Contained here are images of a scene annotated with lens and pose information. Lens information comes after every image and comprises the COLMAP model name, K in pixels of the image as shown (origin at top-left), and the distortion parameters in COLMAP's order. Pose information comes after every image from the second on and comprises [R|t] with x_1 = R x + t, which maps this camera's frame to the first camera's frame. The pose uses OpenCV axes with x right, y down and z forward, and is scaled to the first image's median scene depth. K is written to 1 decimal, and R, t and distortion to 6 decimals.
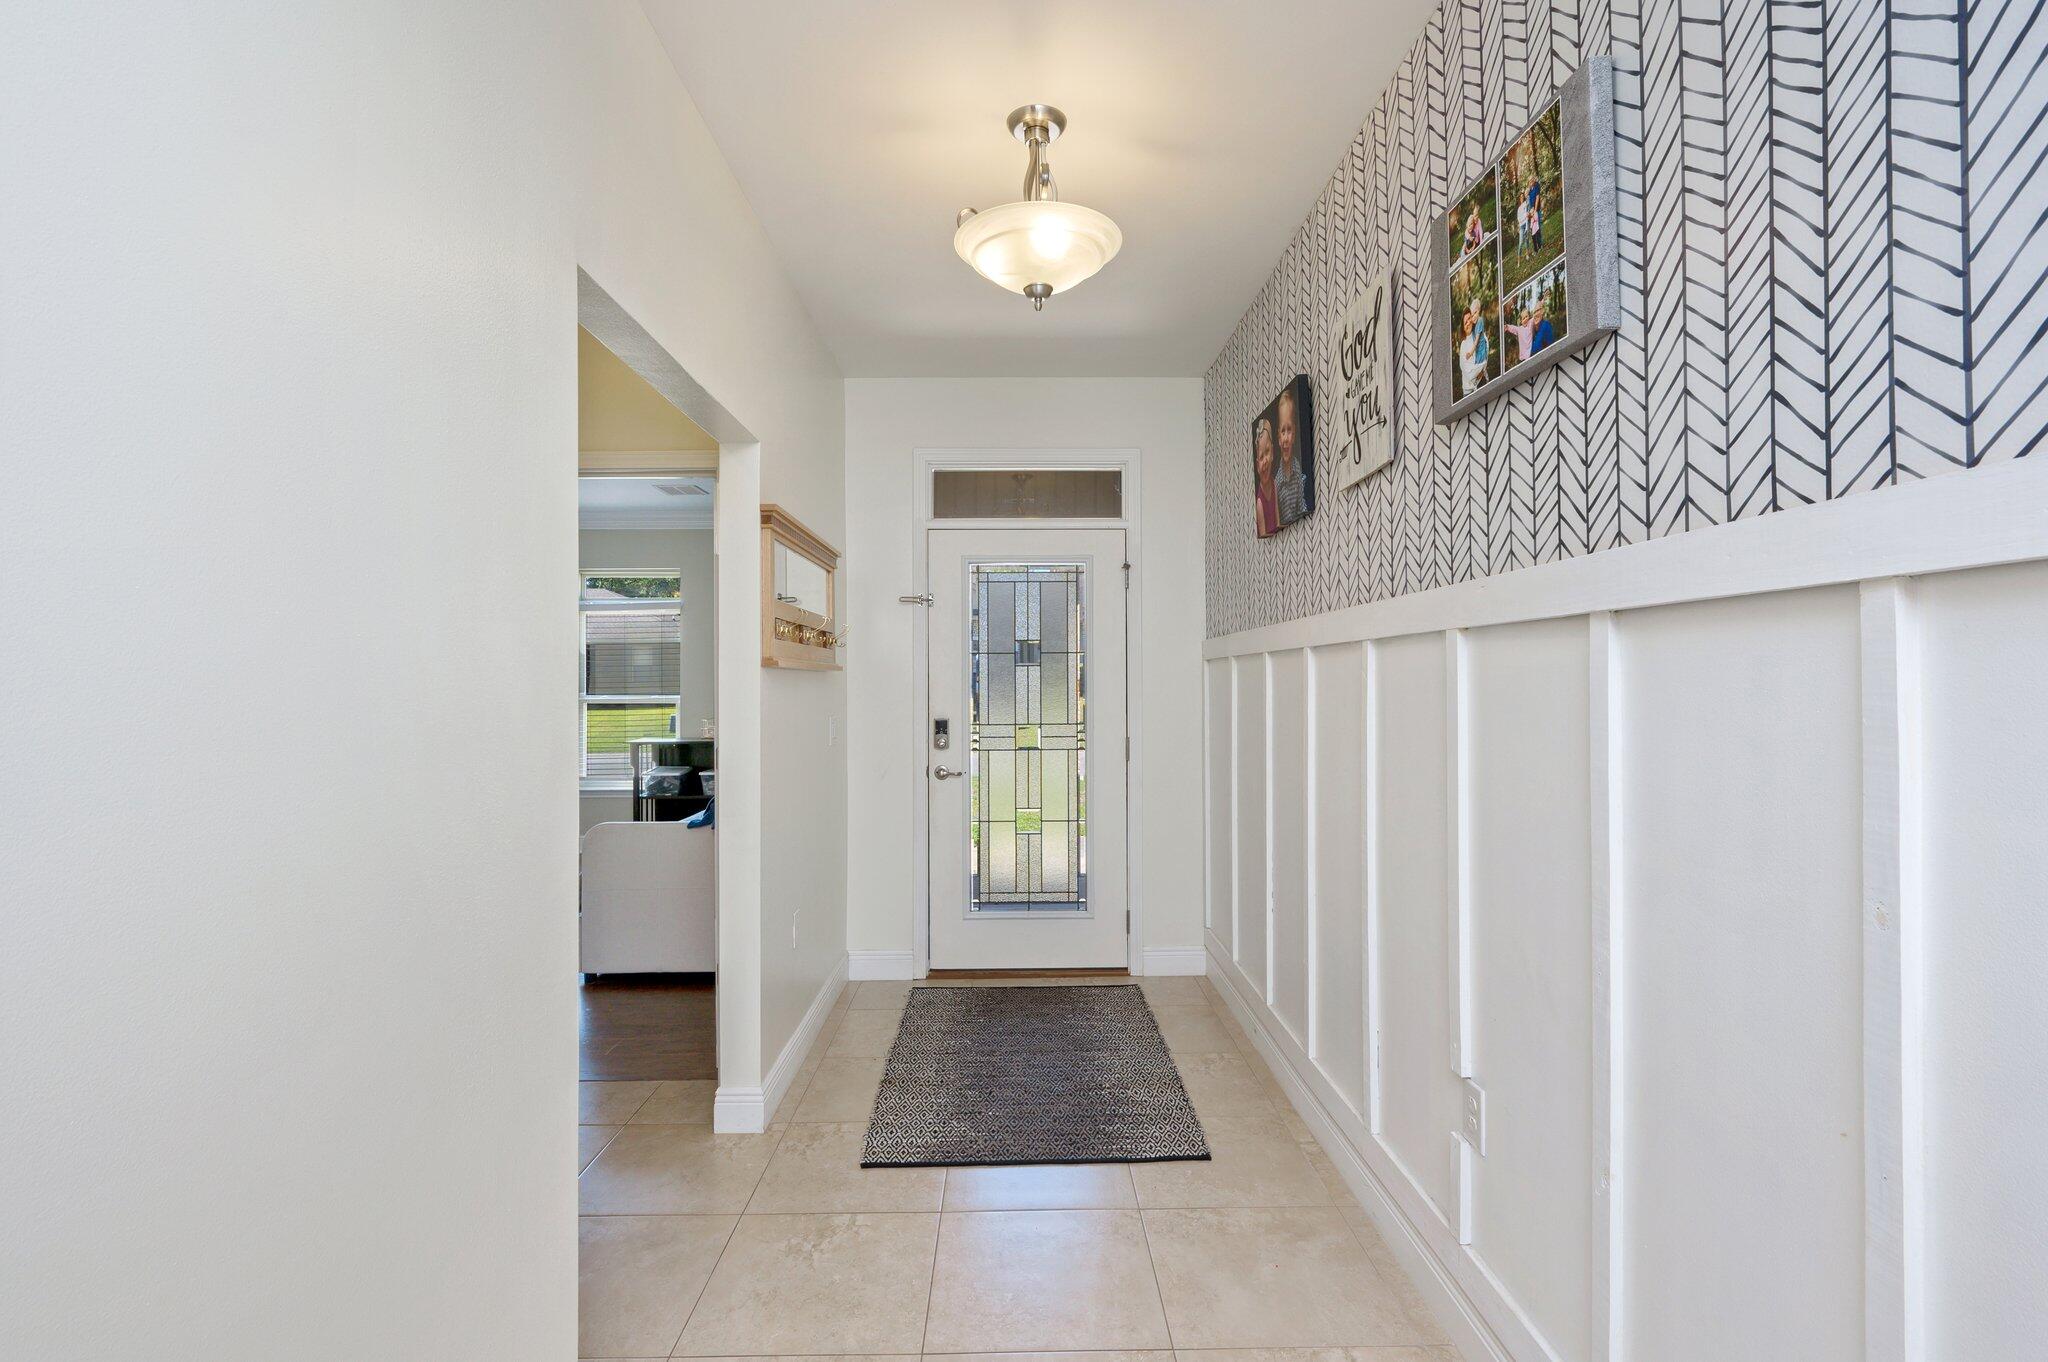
lens RADIAL K [[930.8, 0, 1028.0], [0, 930.8, 684.8], [0, 0, 1]] dist [0.000745, -0.000295]
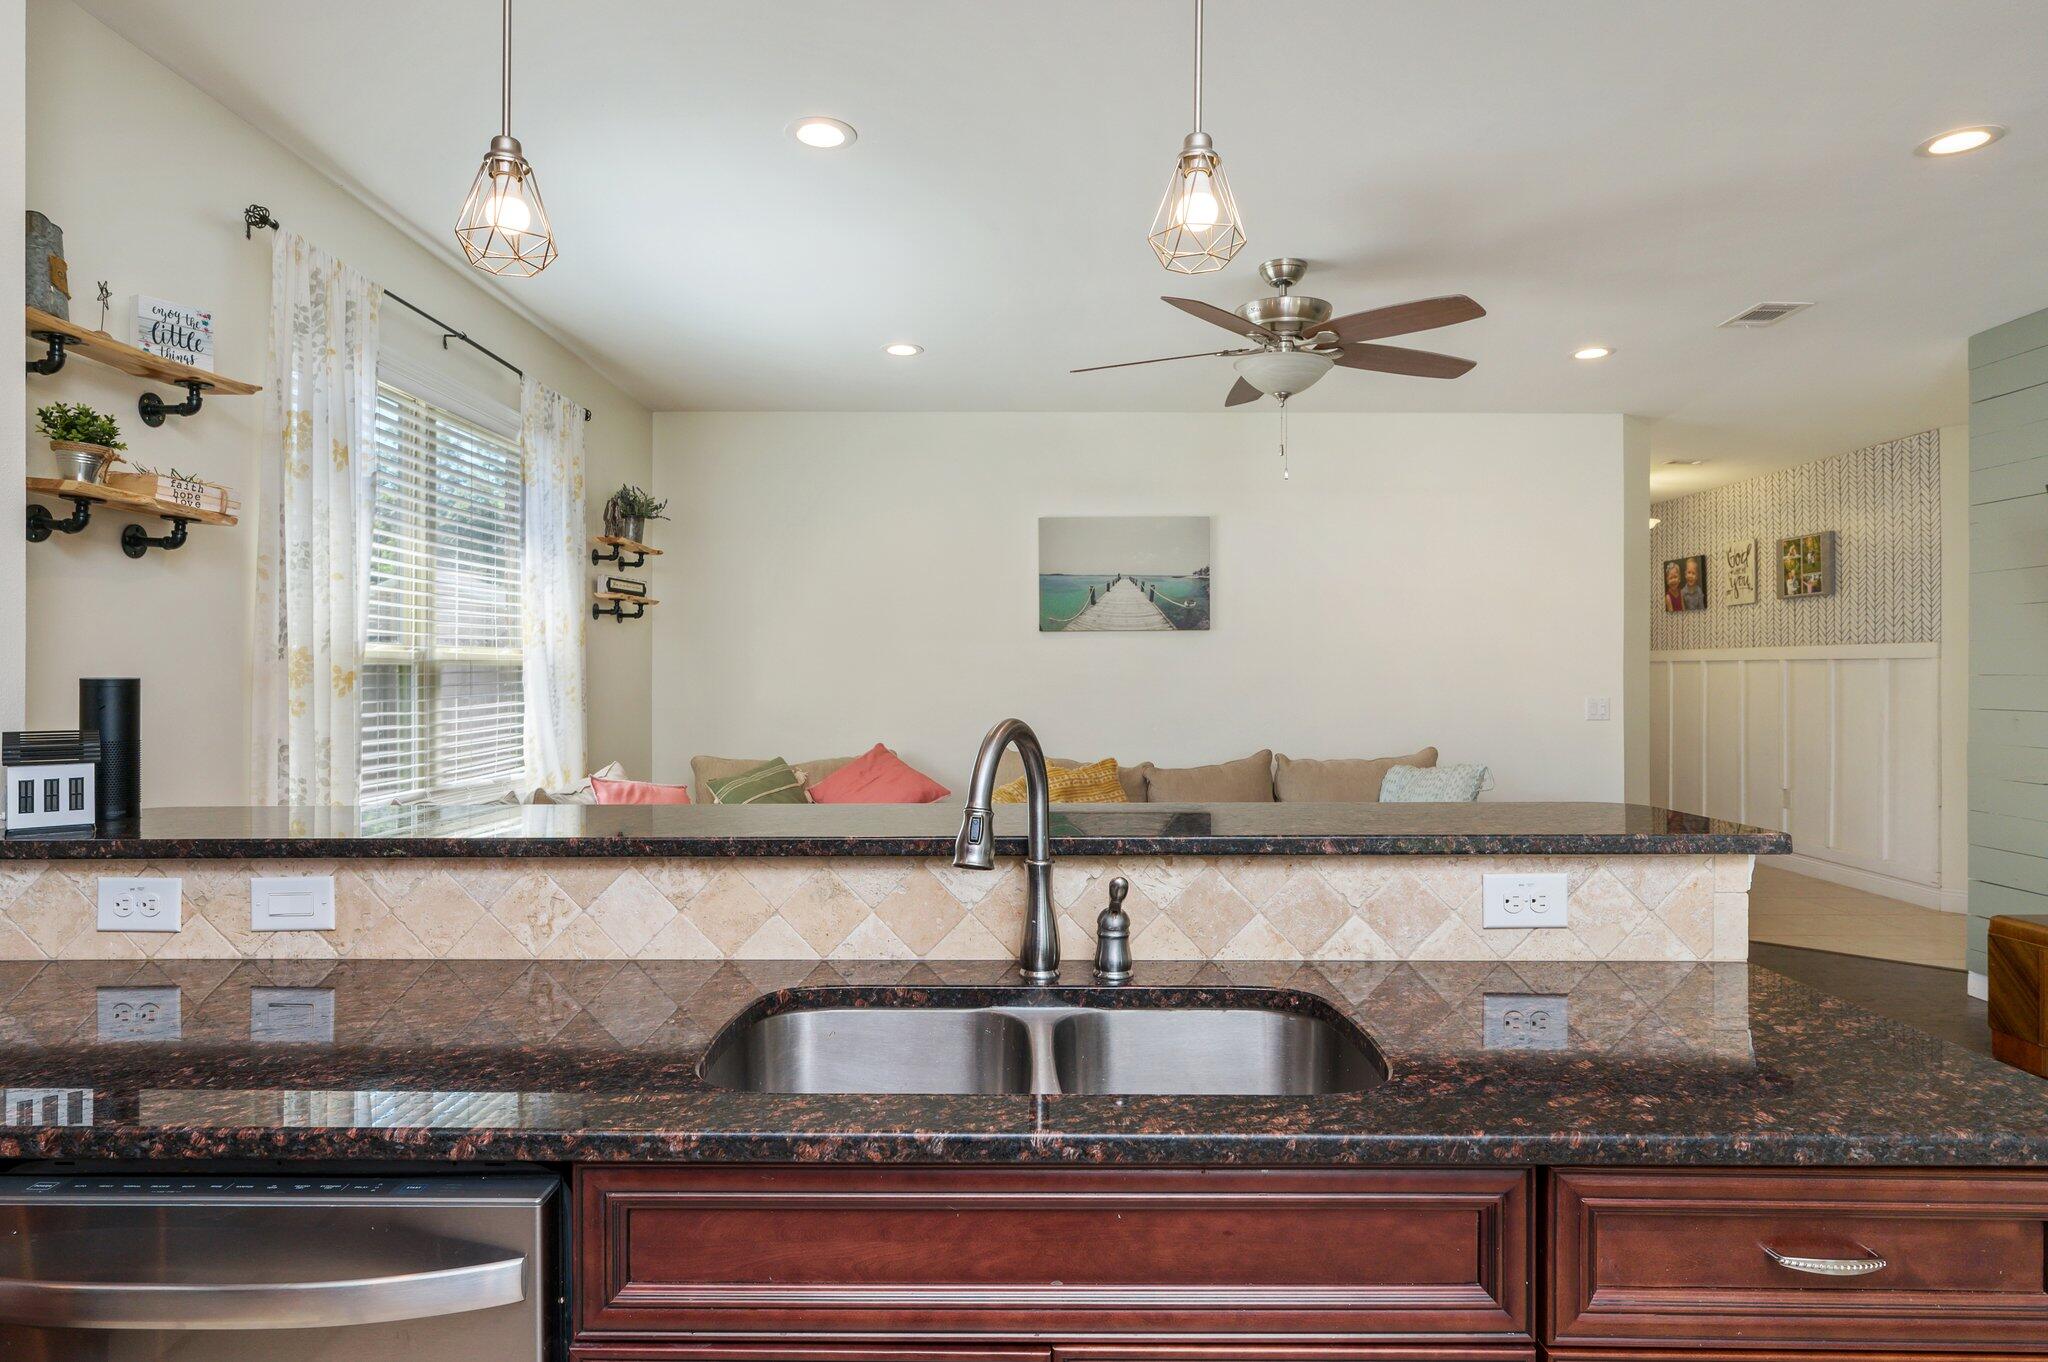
lens RADIAL K [[1158.1, 0, 1012.6], [0, 1158.1, 673.7], [0, 0, 1]] dist [-0.004984, -0.002759]
pose [[0.999594, 0.011803, -0.025950, -2.832942], [-0.011820, 0.999930, -0.000525, 0.031815], [0.025942, 0.000832, 0.999663, -4.156072]]
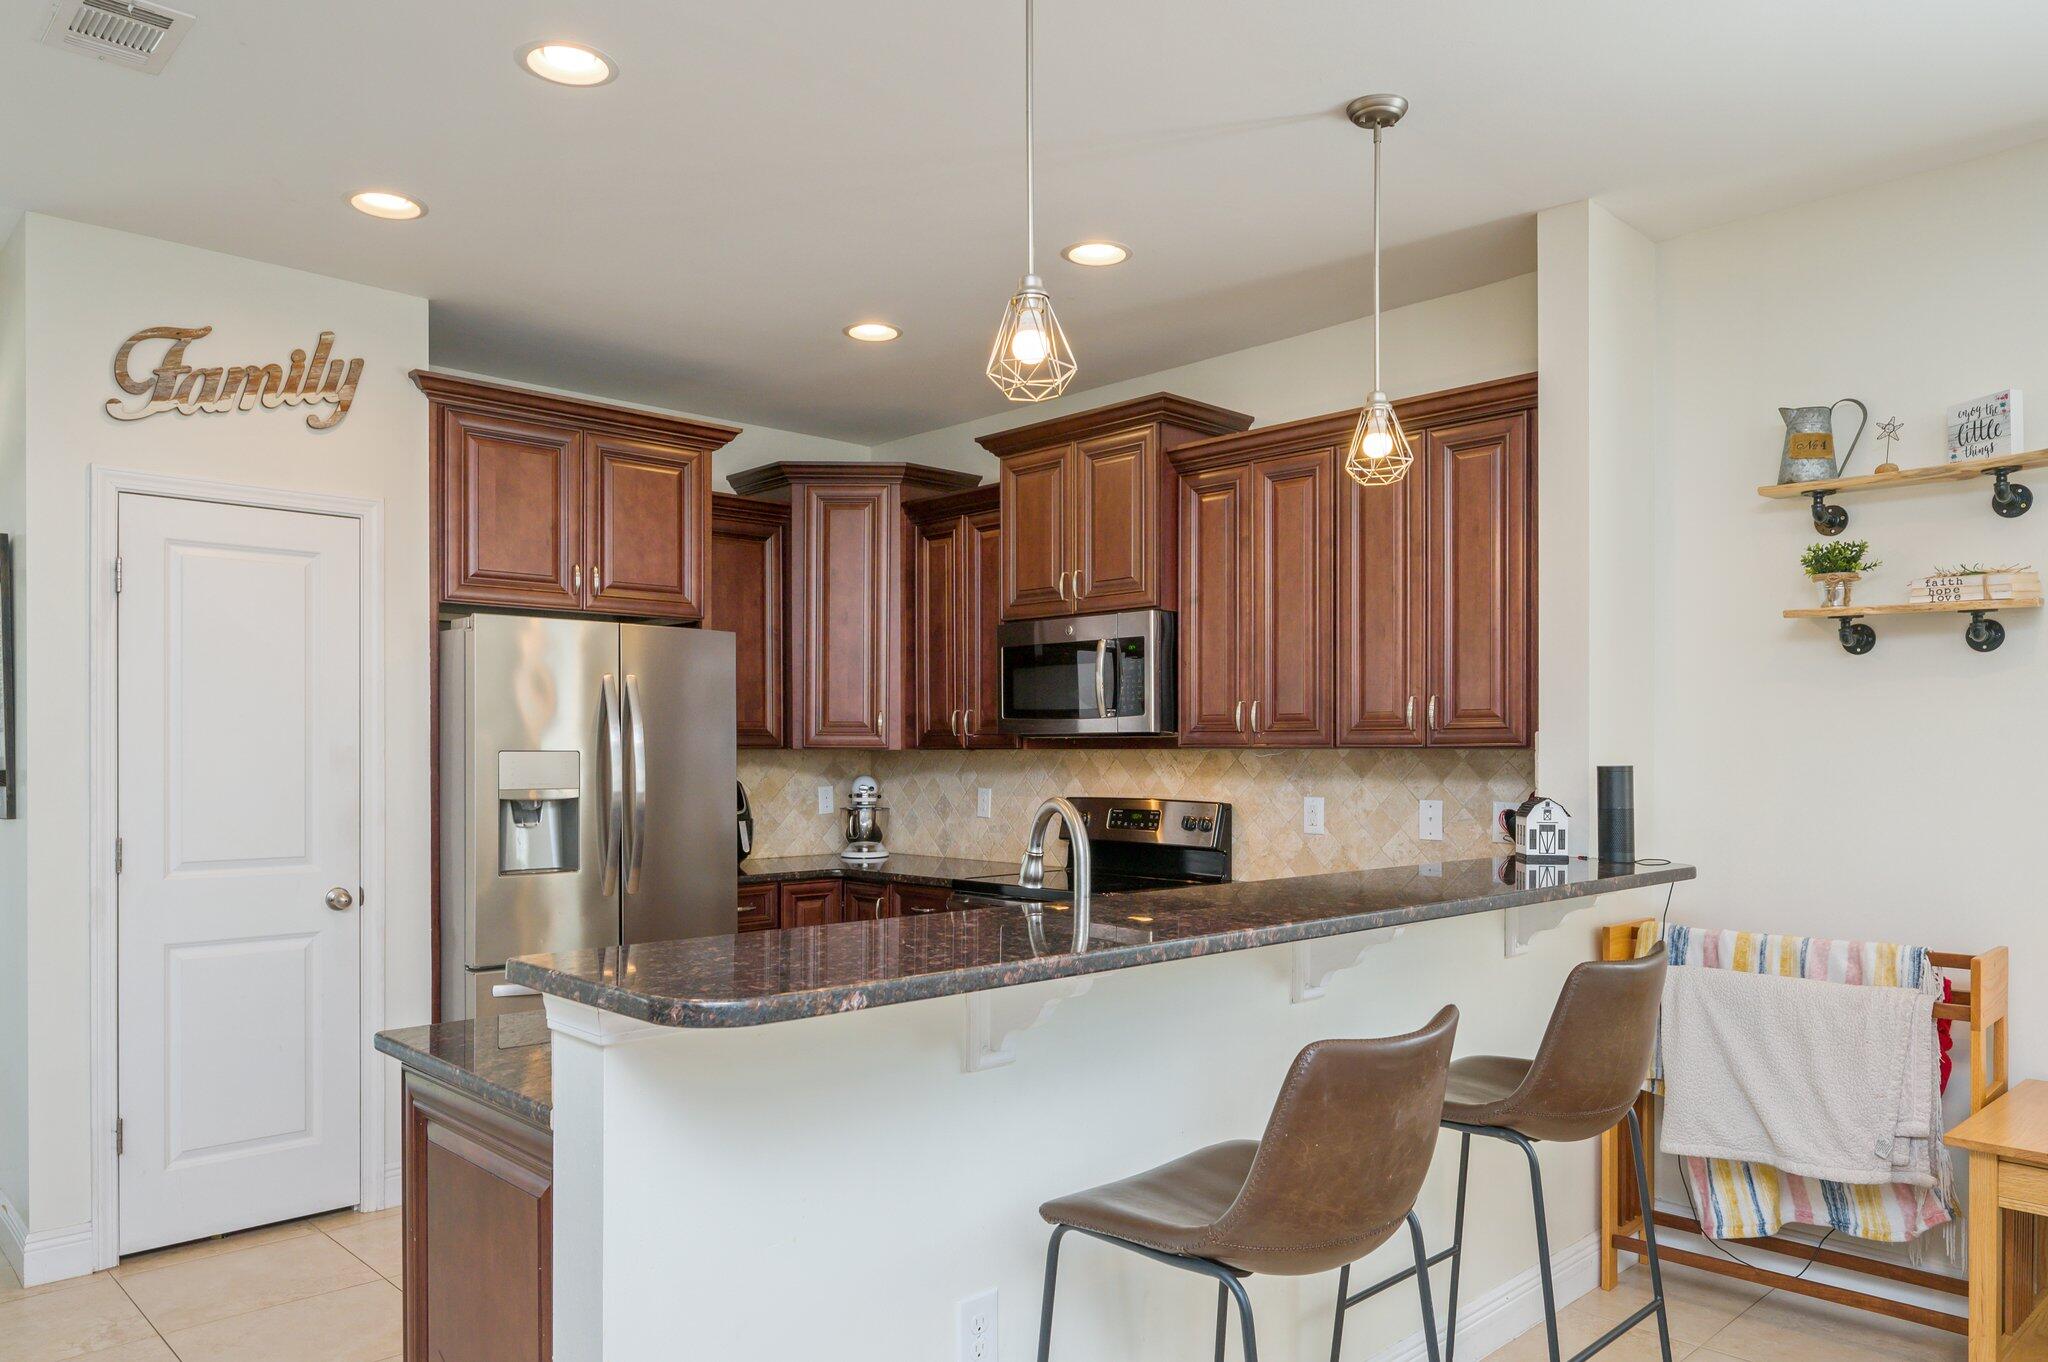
lens RADIAL K [[1374.1, 0, 1029.4], [0, 1374.1, 752.2], [0, 0, 1]] dist [-0.012861, 0.005147]
pose [[-0.734586, 0.011340, -0.678420, -1.653684], [0.006415, 0.999932, 0.009769, -0.001732], [0.678485, 0.002824, -0.734609, -1.893241]]
